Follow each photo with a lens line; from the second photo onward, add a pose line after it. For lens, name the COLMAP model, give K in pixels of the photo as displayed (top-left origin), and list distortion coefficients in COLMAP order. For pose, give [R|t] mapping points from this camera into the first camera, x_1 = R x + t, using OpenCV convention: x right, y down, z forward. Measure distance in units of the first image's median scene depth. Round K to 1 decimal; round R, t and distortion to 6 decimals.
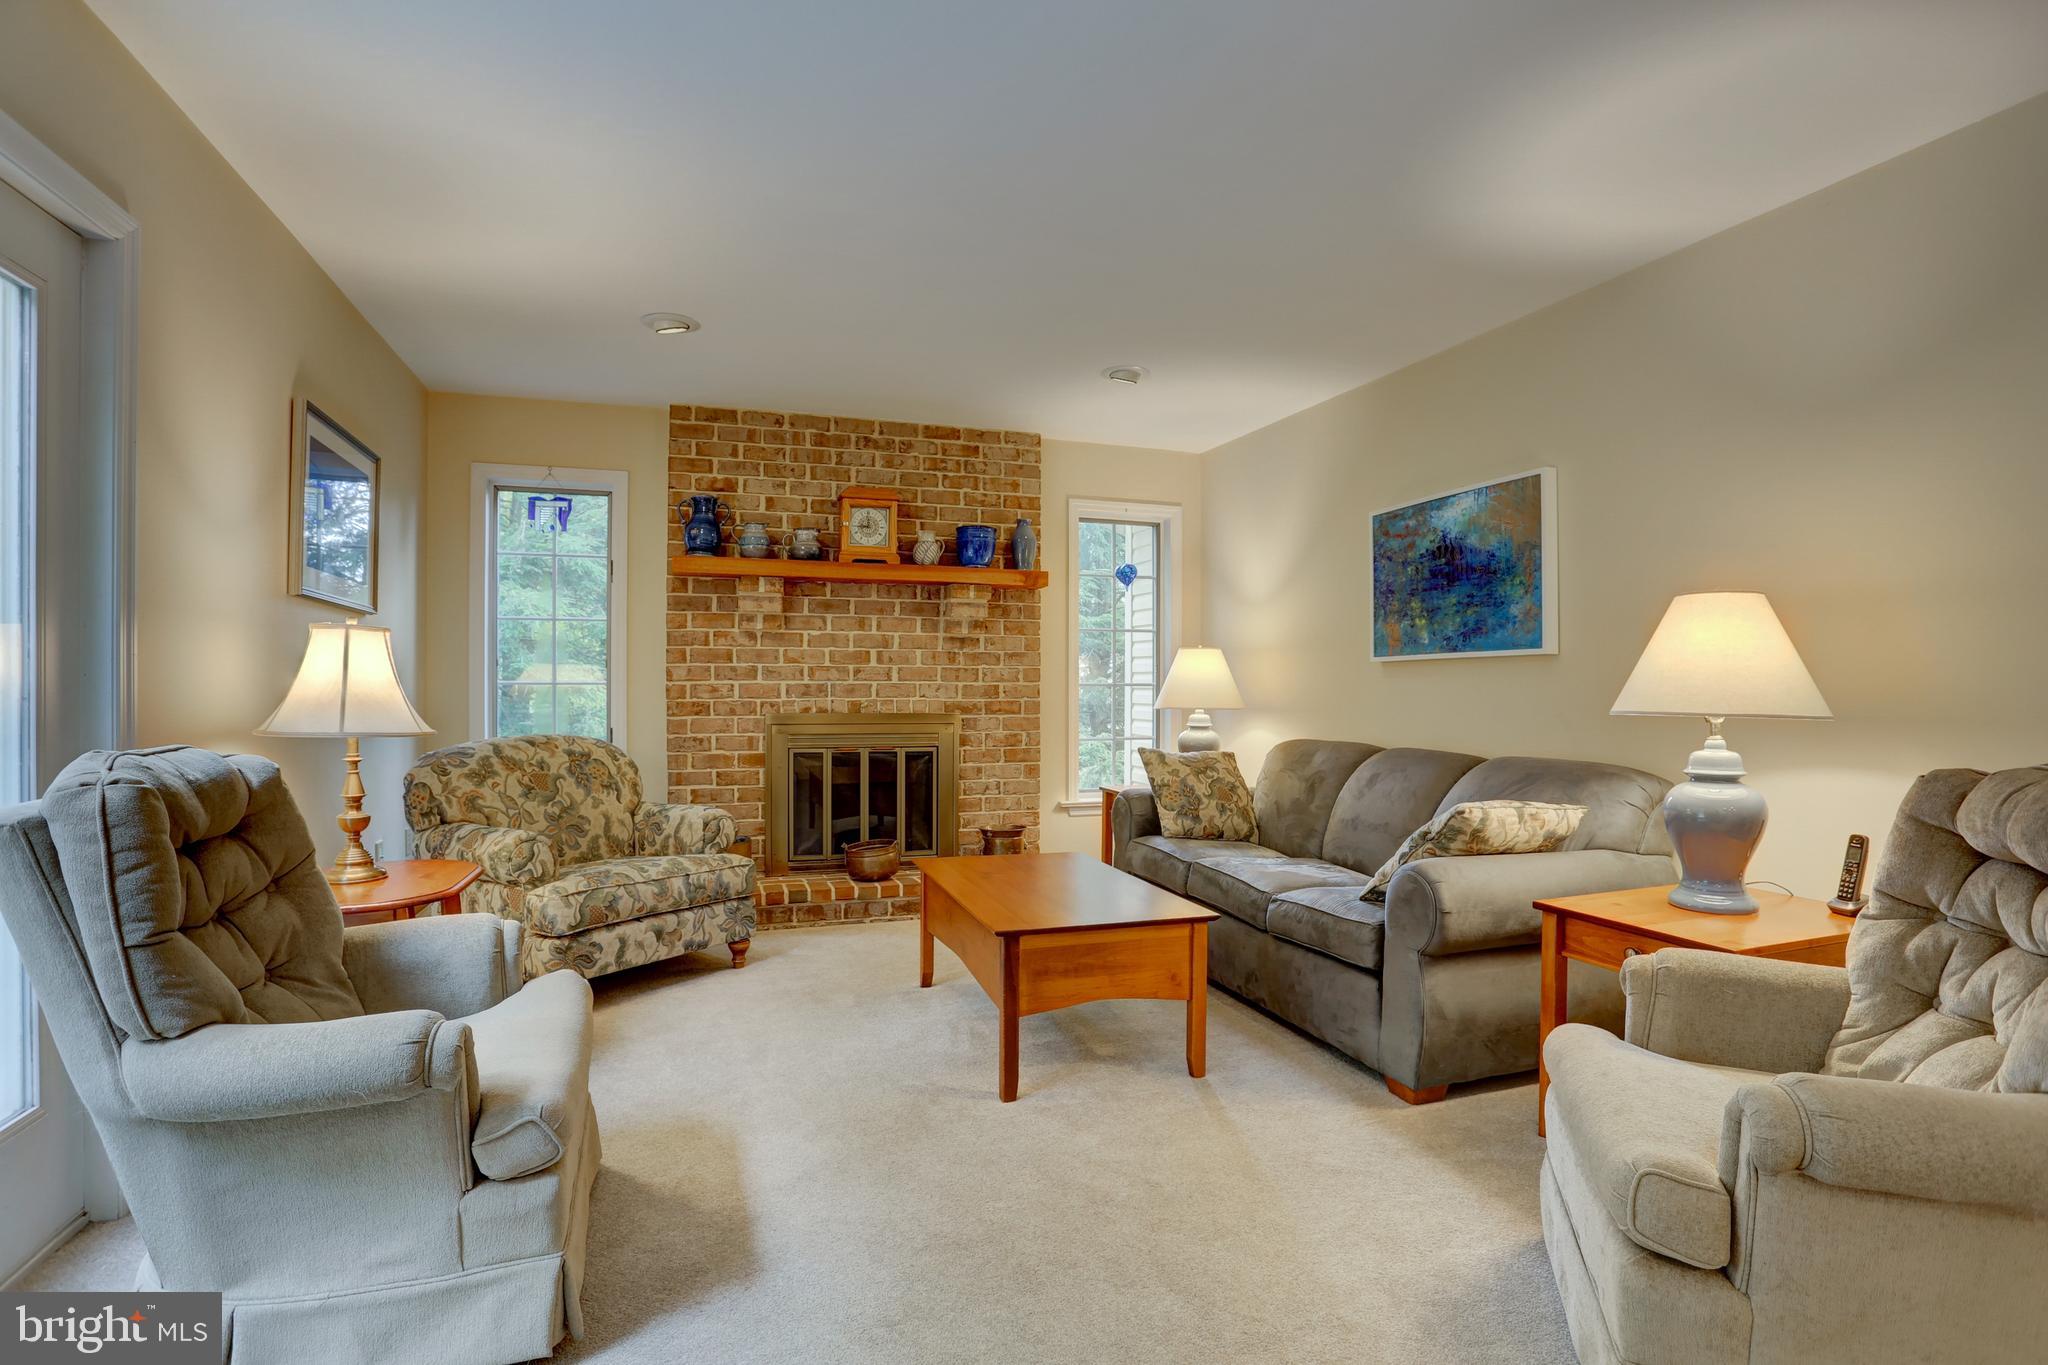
lens RADIAL K [[1003.2, 0, 1027.4], [0, 1003.2, 688.0], [0, 0, 1]] dist [-0.084340, 0.043279]
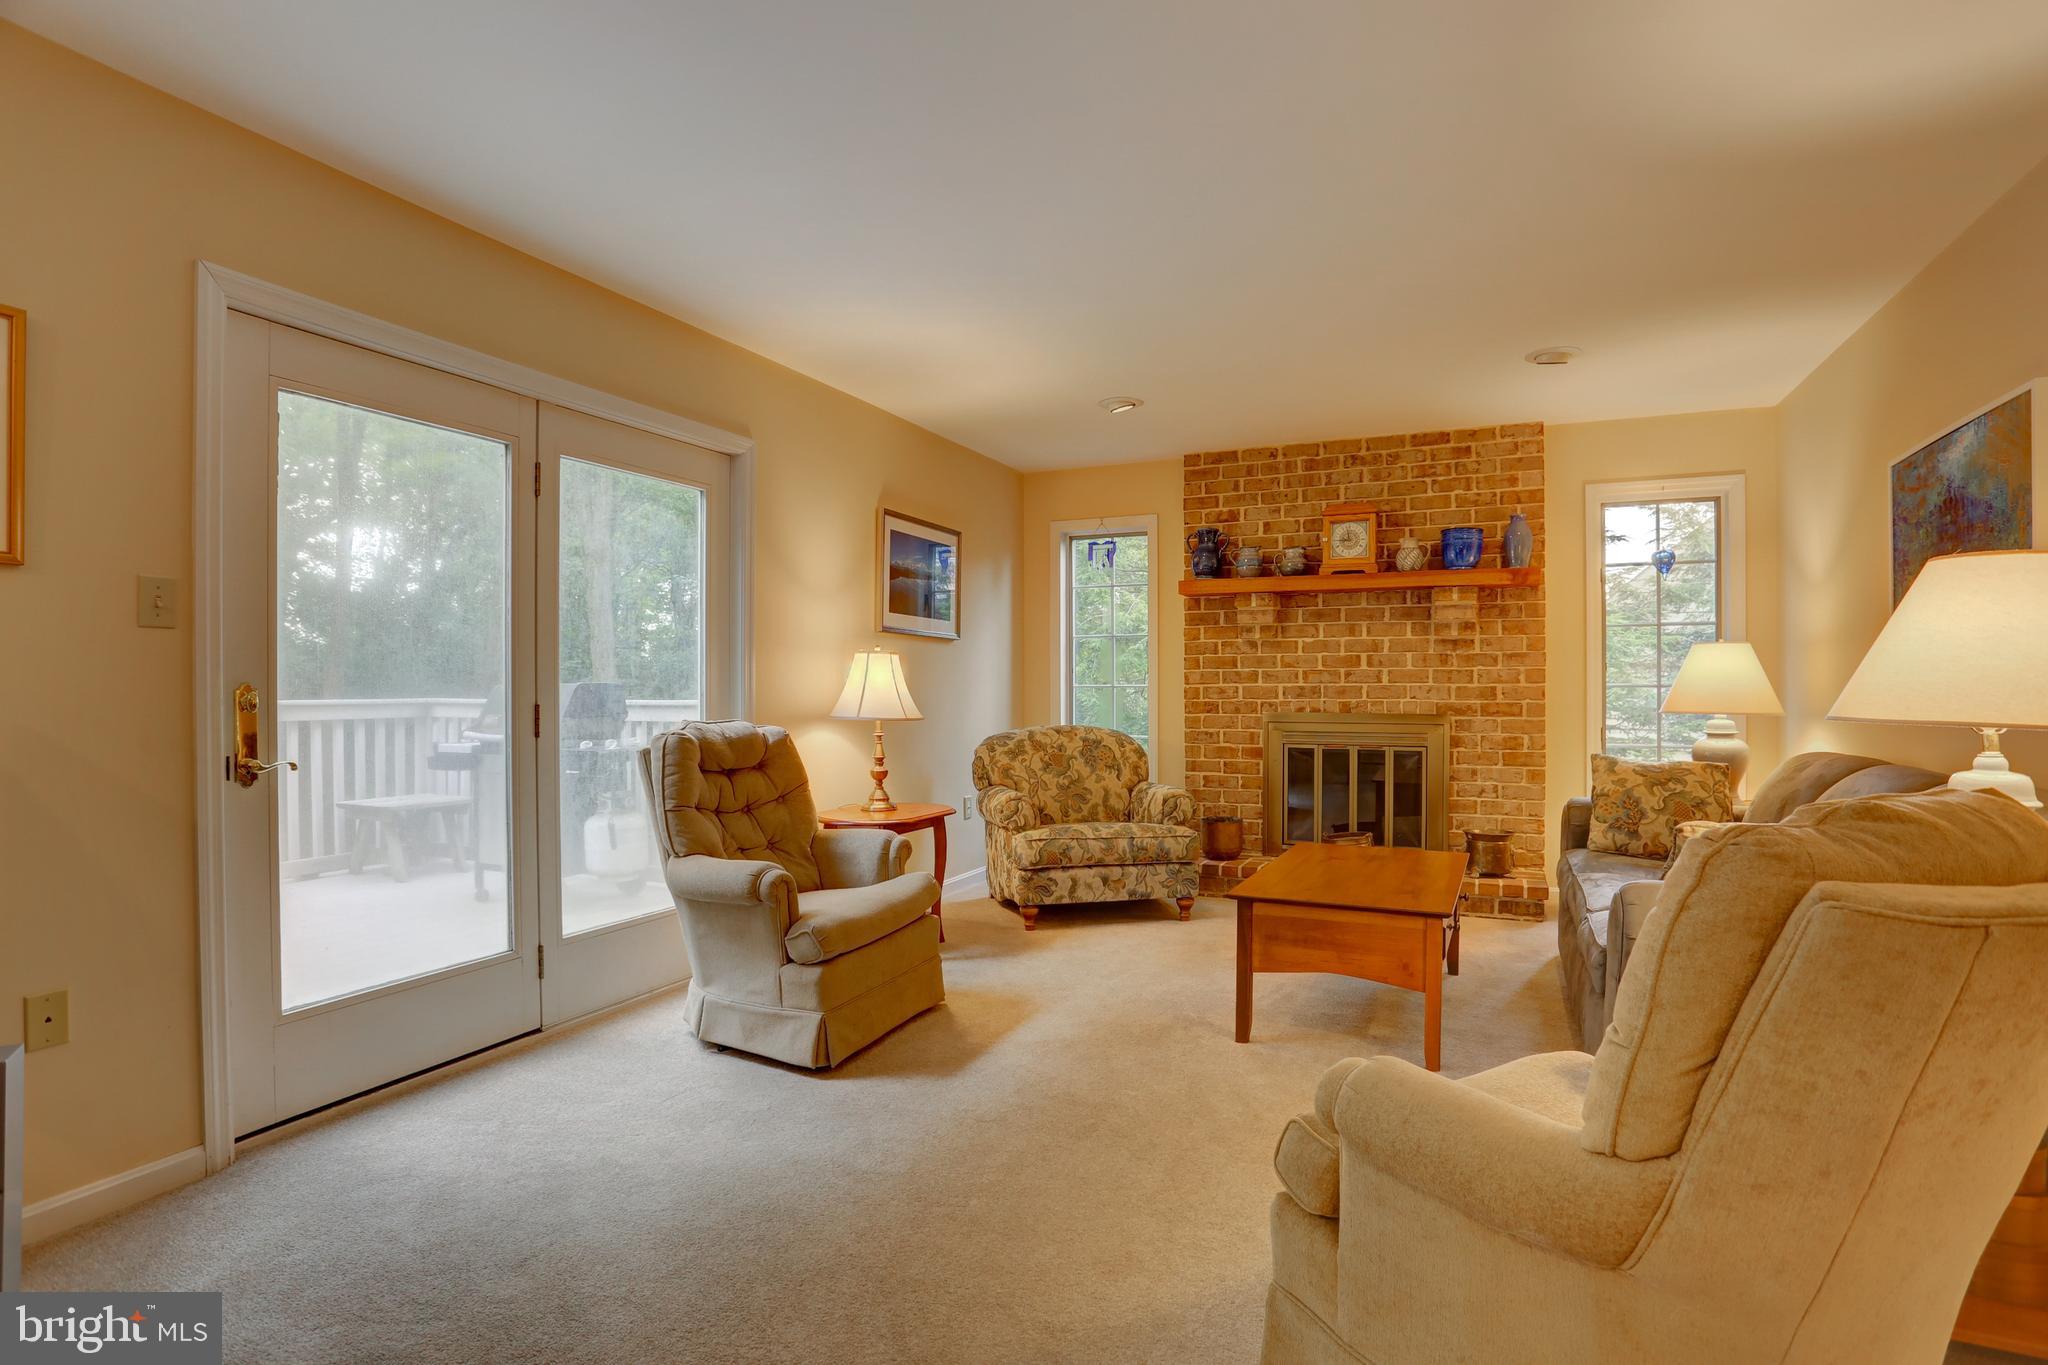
lens RADIAL K [[1003.2, 0, 1027.4], [0, 1003.2, 688.0], [0, 0, 1]] dist [-0.084340, 0.043279]
pose [[0.723020, -0.003057, -0.690821, 0.332165], [0.000985, 0.999994, -0.003394, 0.001357], [0.690827, 0.001774, 0.723018, -0.011914]]
